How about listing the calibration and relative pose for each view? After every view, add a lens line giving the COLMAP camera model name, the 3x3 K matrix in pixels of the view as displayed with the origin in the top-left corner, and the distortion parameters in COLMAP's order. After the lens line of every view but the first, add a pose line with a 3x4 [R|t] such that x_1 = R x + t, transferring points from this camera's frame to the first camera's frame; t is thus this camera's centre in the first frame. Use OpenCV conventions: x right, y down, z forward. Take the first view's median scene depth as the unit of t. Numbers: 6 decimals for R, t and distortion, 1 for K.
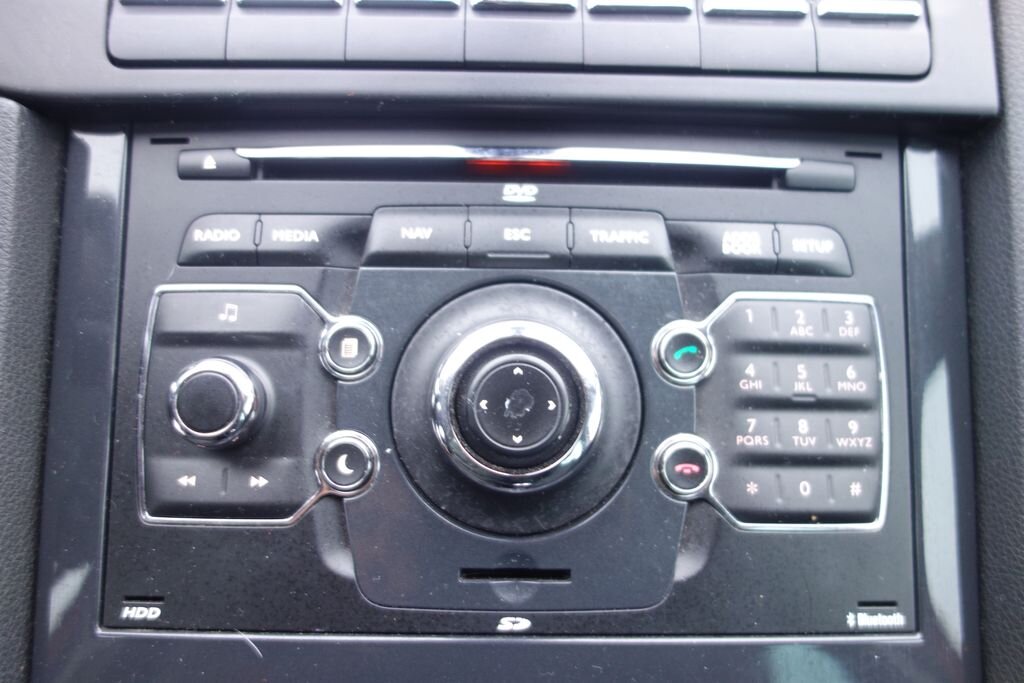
lens RADIAL K [[814.1, 0, 510.2], [0, 814.1, 340.2], [0, 0, 1]] dist [0.005847, -0.004892]
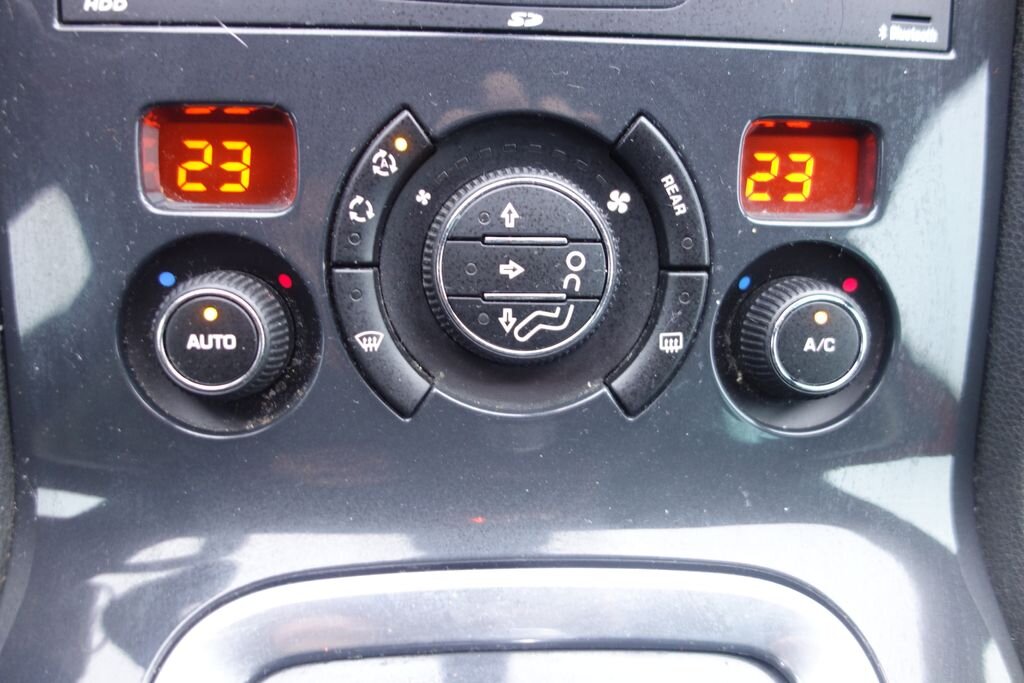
lens RADIAL K [[814.1, 0, 510.2], [0, 814.1, 340.2], [0, 0, 1]] dist [0.005847, -0.004892]
pose [[0.998666, -0.004819, 0.051415, -0.060244], [-0.006124, 0.977559, 0.210575, 0.501942], [-0.051276, -0.210609, 0.976225, 0.034316]]
